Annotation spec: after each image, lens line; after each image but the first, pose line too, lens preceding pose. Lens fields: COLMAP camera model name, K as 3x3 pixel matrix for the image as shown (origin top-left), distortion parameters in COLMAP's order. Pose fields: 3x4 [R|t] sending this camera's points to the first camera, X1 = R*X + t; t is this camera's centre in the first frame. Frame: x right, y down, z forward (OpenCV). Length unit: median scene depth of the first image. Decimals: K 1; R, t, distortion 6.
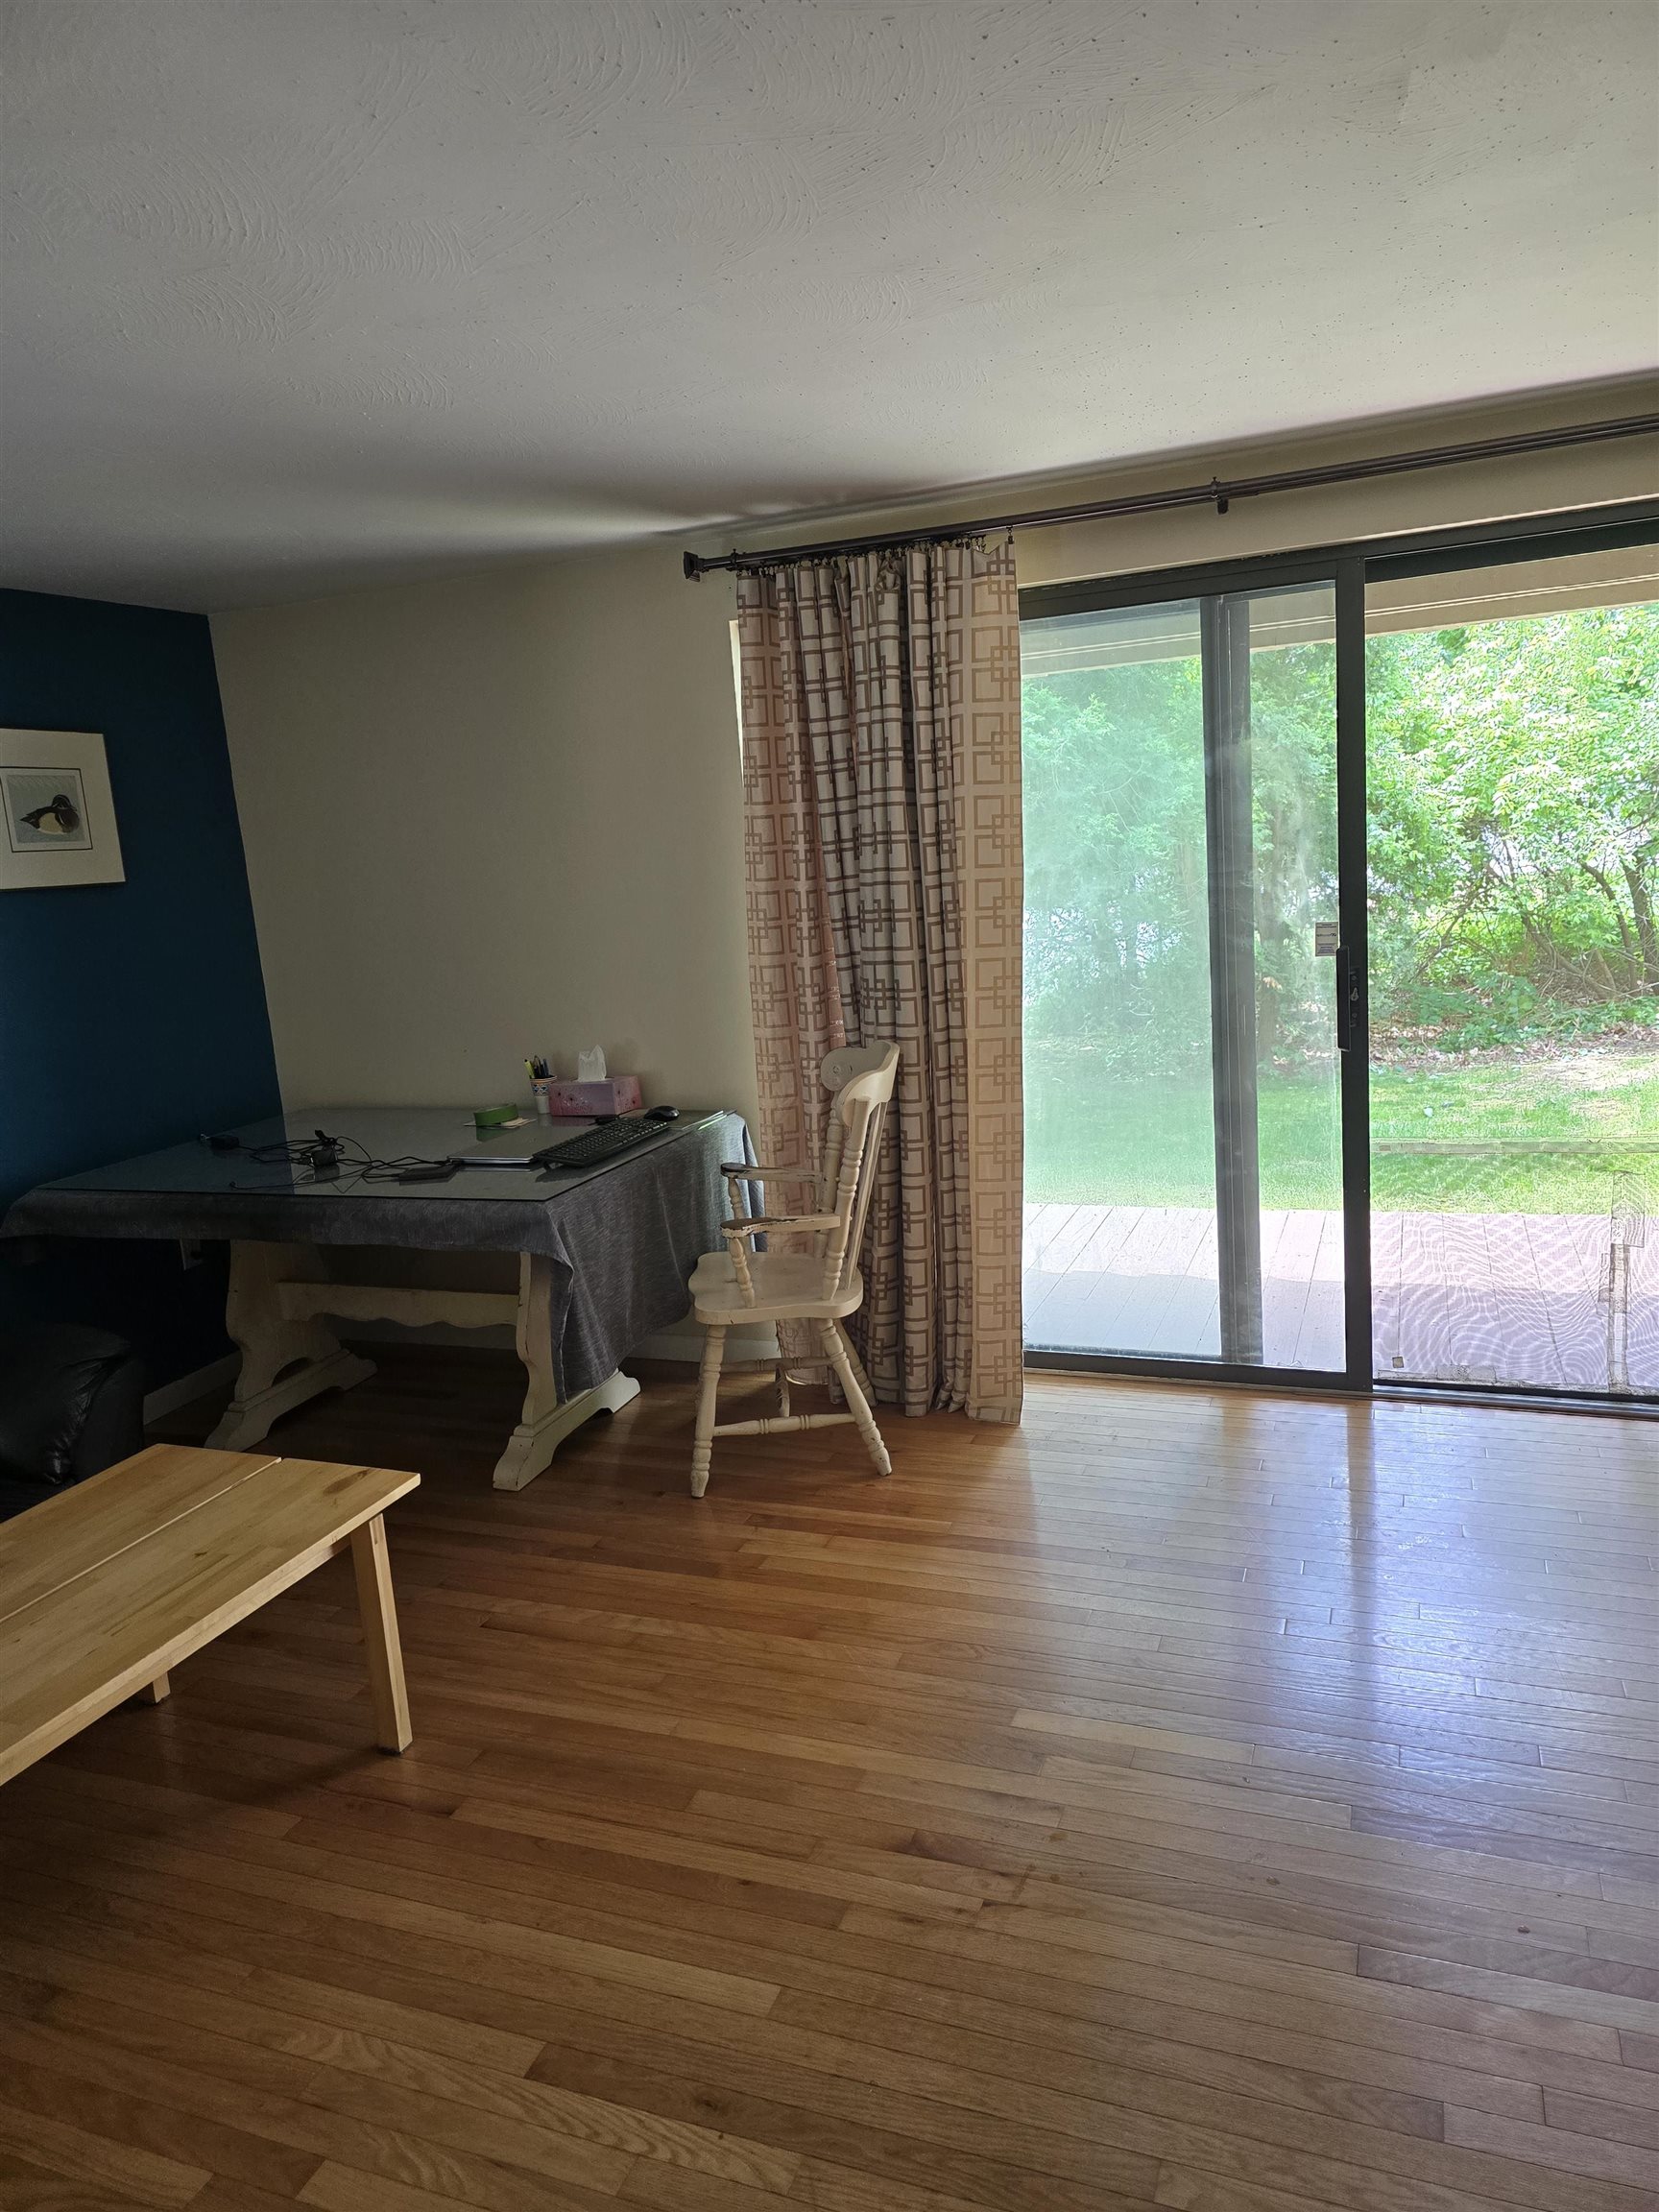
lens RADIAL K [[1499.2, 0, 829.5], [0, 1499.2, 1106.0], [0, 0, 1]] dist [0.048942, -0.041474]
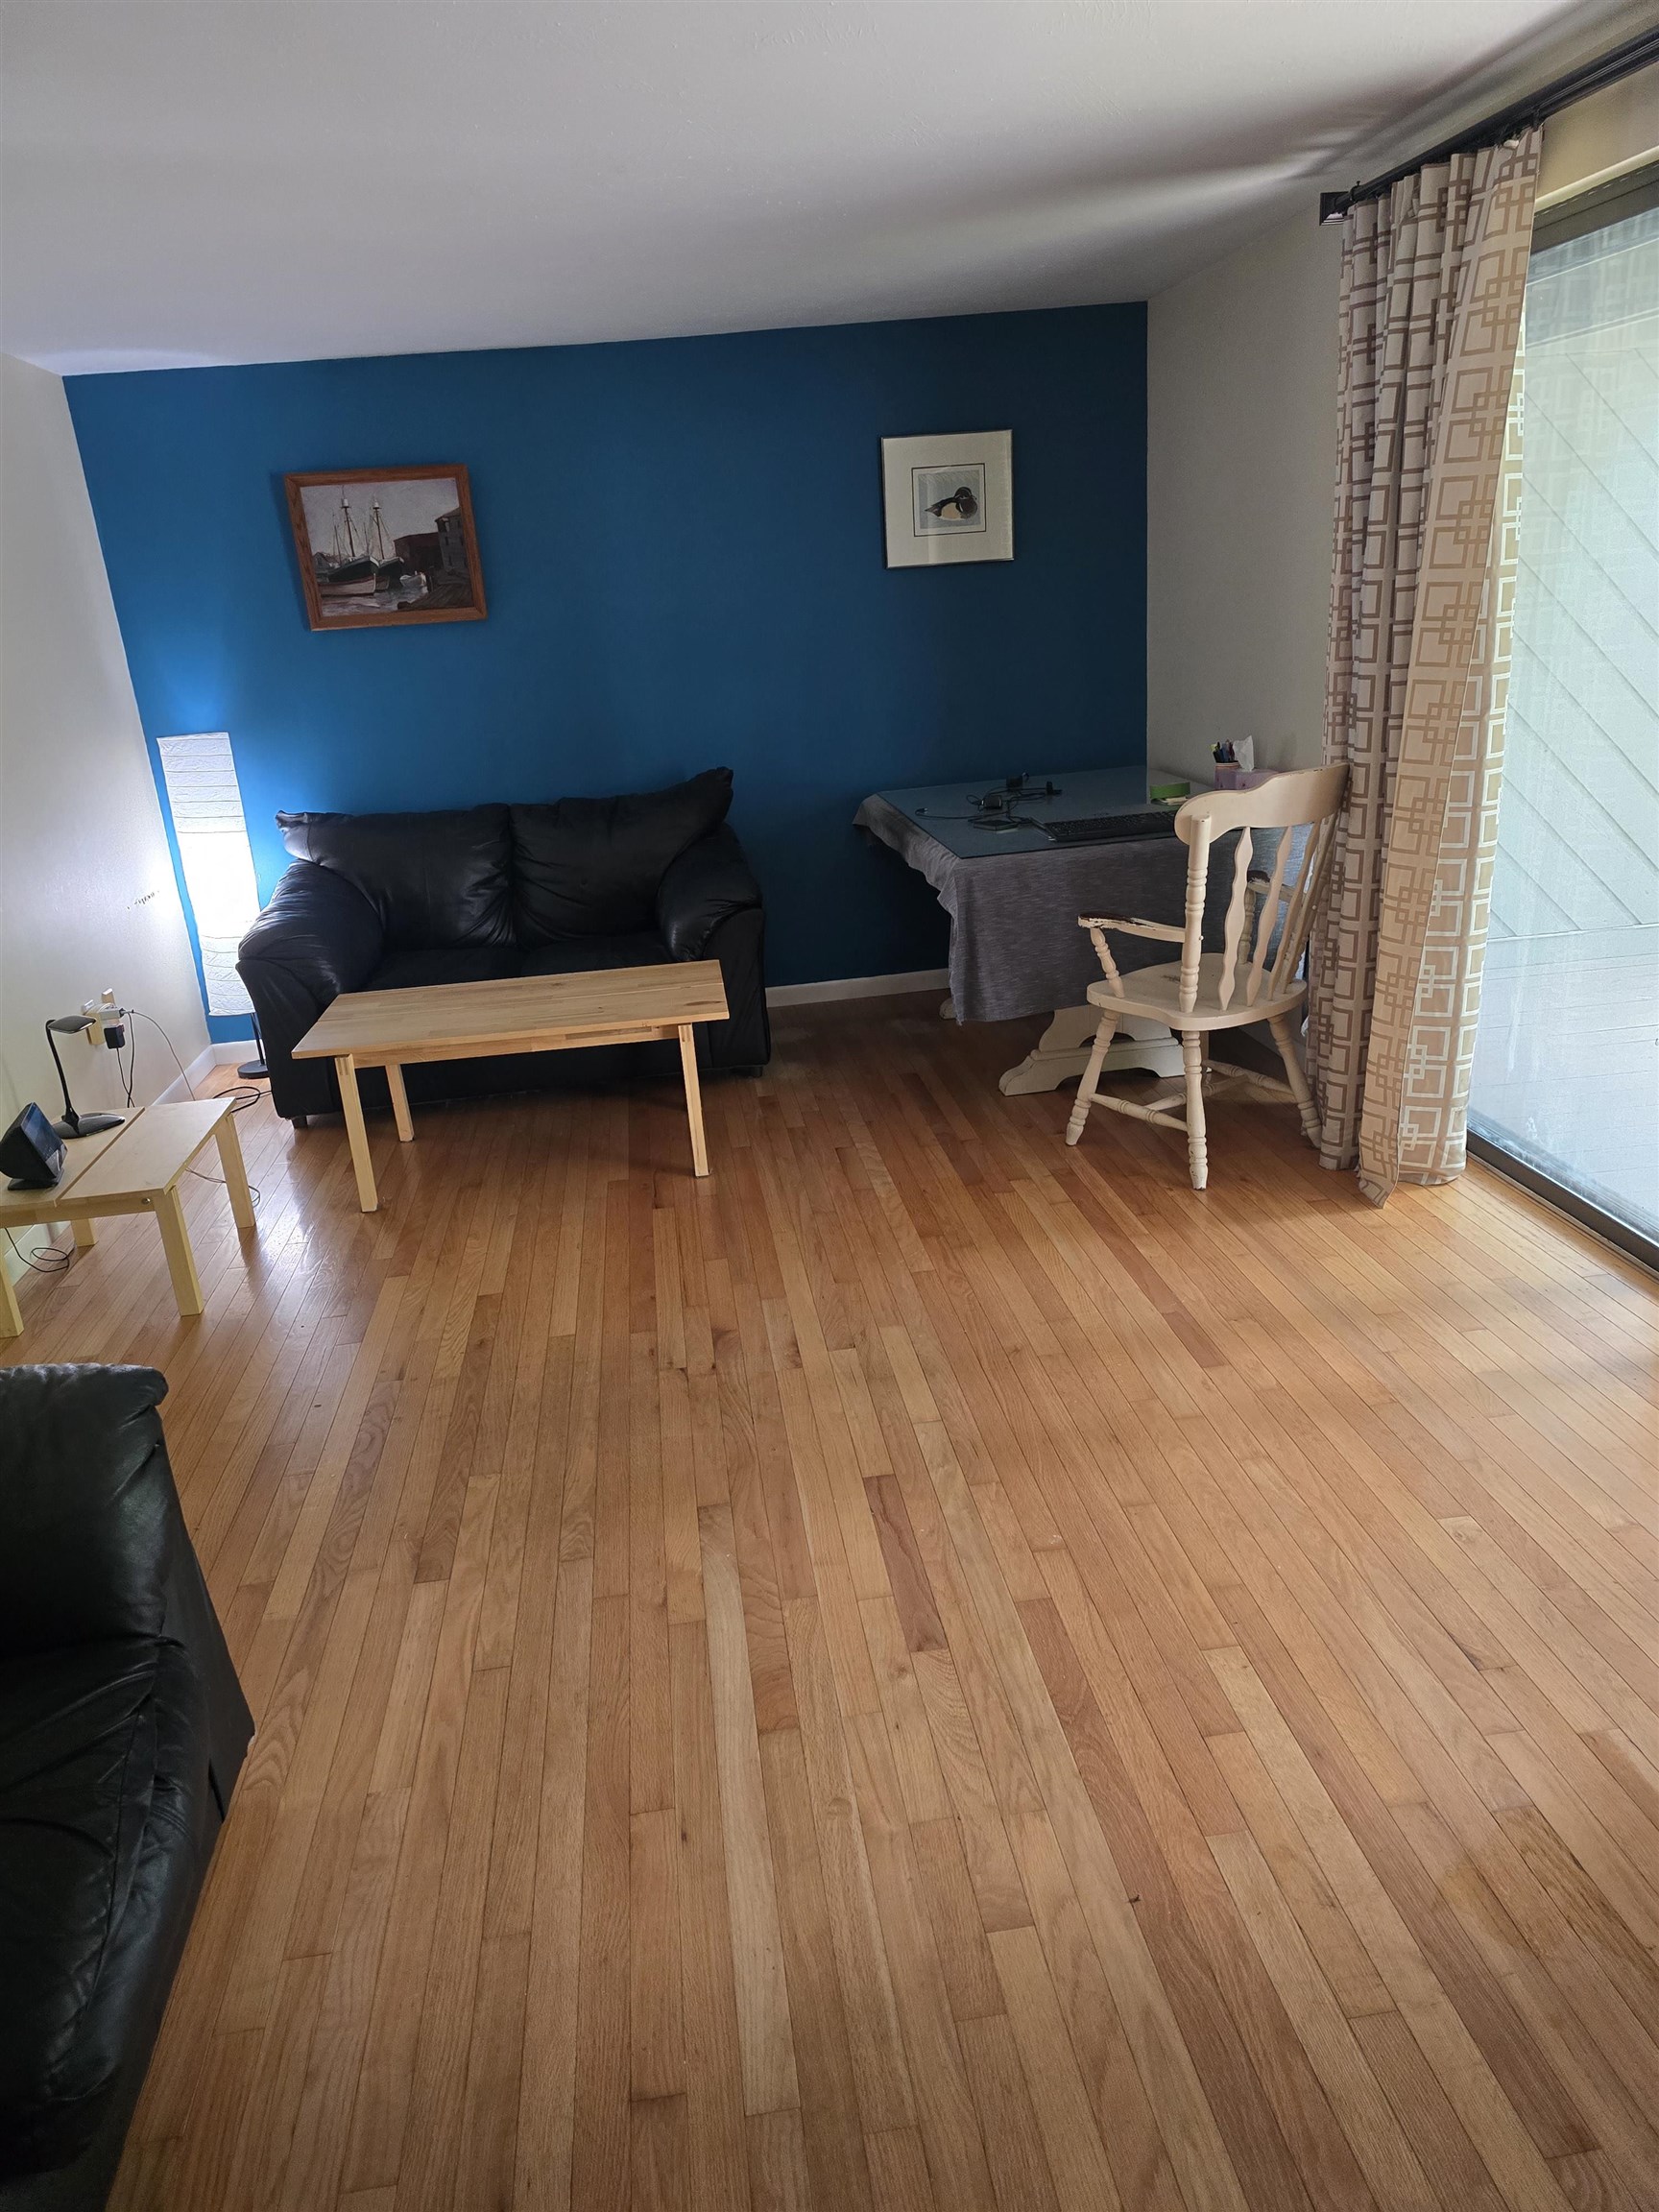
lens RADIAL K [[1509.3, 0, 807.0], [0, 1509.3, 1130.4], [0, 0, 1]] dist [0.056673, -0.049921]
pose [[0.470449, 0.331718, -0.817705, 0.754346], [-0.125762, 0.942399, 0.309948, -0.083255], [0.873419, -0.042979, 0.485069, 0.259932]]
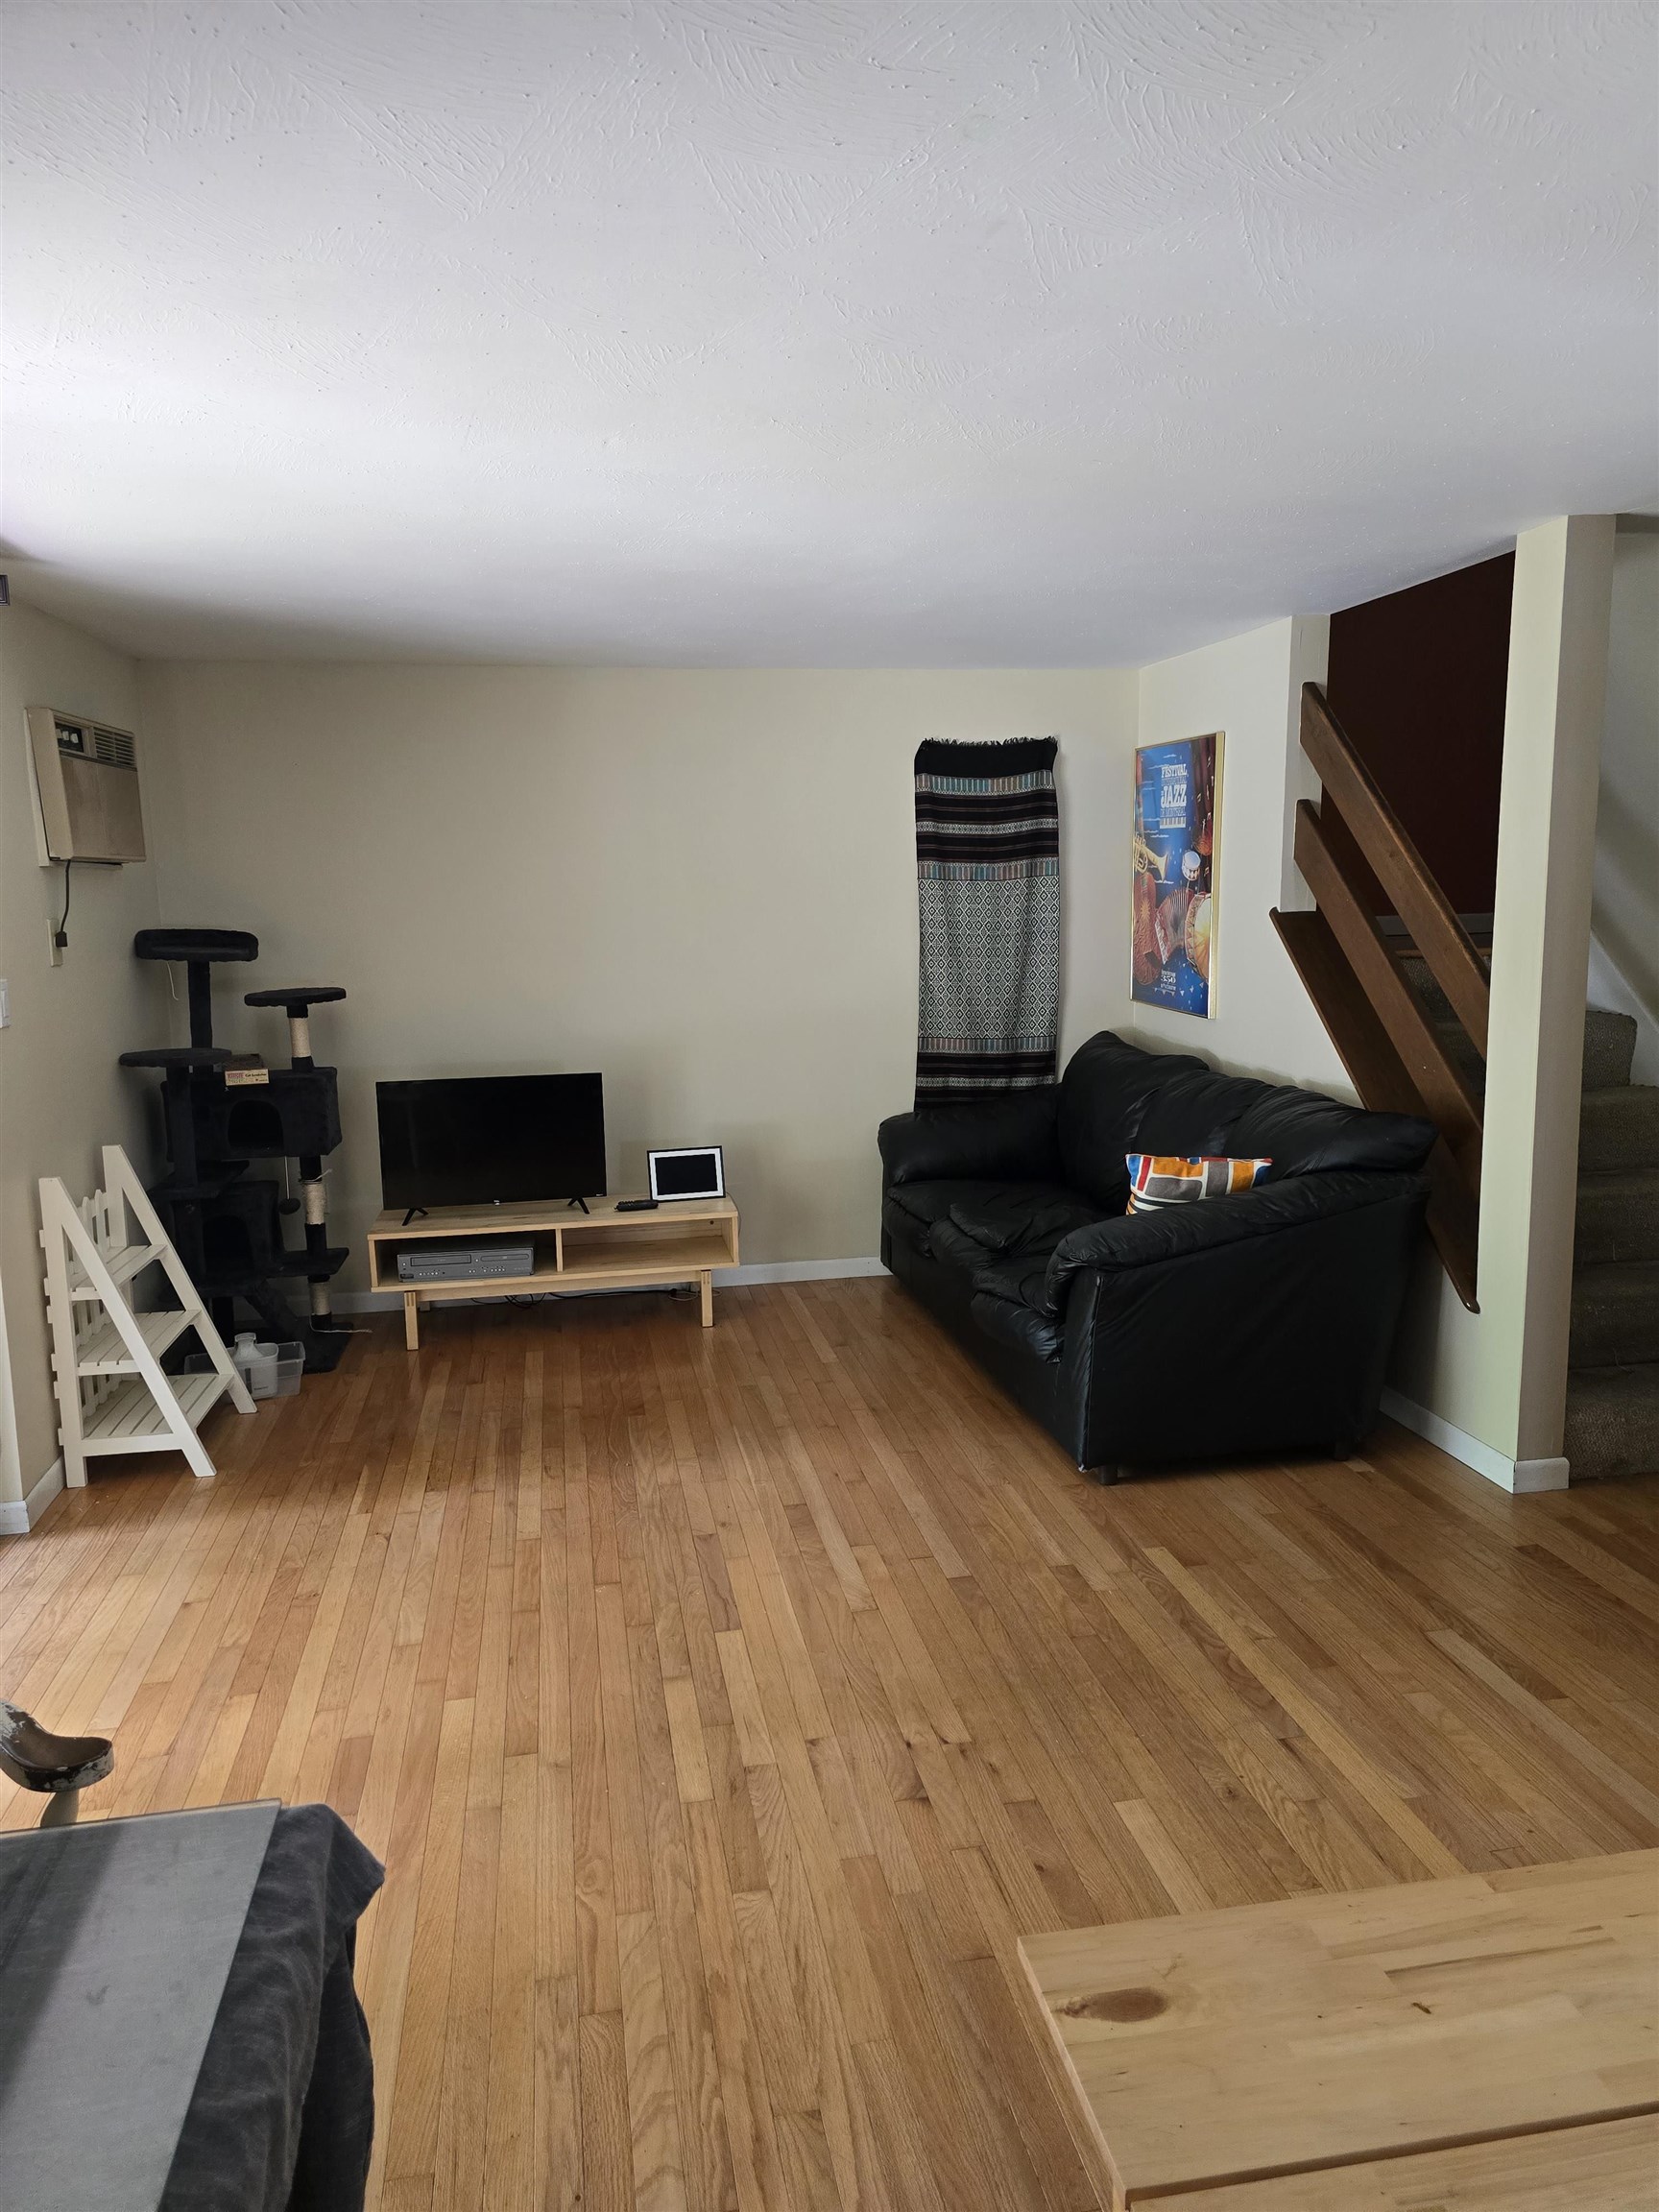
lens RADIAL K [[1462.2, 0, 829.7], [0, 1462.2, 1102.1], [0, 0, 1]] dist [0.114214, -0.179926]
pose [[-0.525125, -0.036760, 0.850231, -0.519130], [0.221006, 0.958899, 0.177957, -0.124268], [-0.821827, 0.281356, -0.495417, 0.930069]]
